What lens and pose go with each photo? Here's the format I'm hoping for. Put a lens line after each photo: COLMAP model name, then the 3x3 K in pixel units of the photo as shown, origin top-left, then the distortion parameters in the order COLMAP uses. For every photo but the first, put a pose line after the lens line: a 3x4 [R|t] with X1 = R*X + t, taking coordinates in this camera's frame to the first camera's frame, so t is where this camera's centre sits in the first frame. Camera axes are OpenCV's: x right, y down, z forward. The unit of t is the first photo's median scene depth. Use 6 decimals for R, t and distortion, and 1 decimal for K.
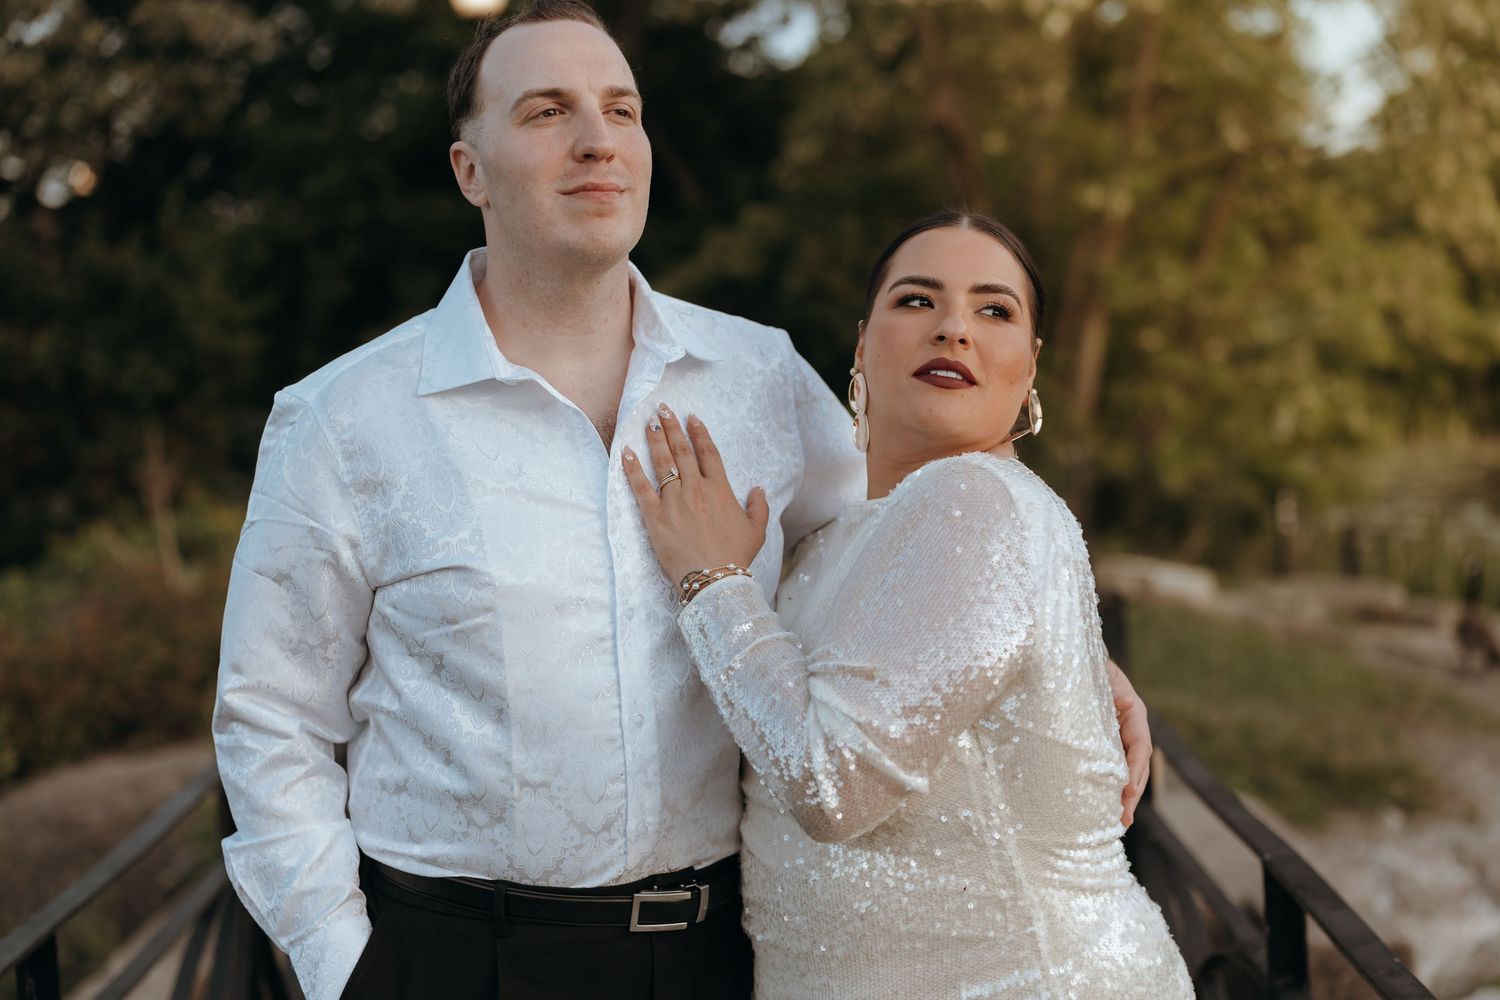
lens RADIAL K [[2139.5, 0, 750.9], [0, 2139.5, 460.0], [0, 0, 1]] dist [-0.023470, -0.346139]
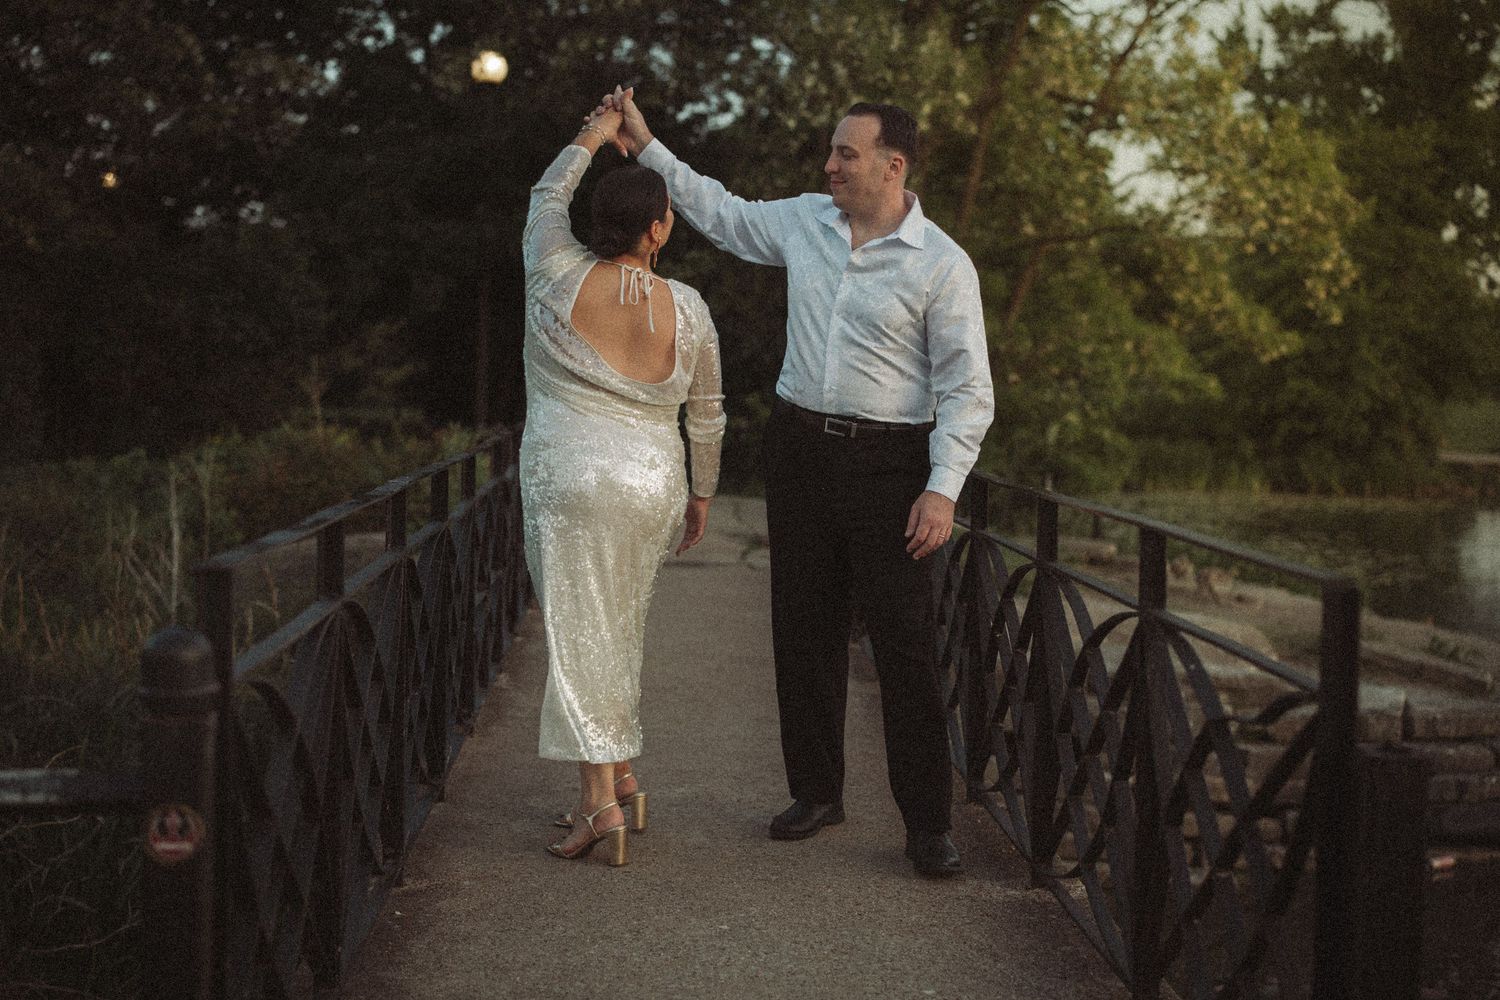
lens RADIAL K [[2139.5, 0, 750.9], [0, 2139.5, 460.0], [0, 0, 1]] dist [-0.023470, -0.346139]
pose [[0.996075, 0.078713, 0.040475, -0.006237], [-0.077885, 0.996727, -0.021661, 0.049021], [-0.042047, 0.018424, 0.998946, -0.425588]]
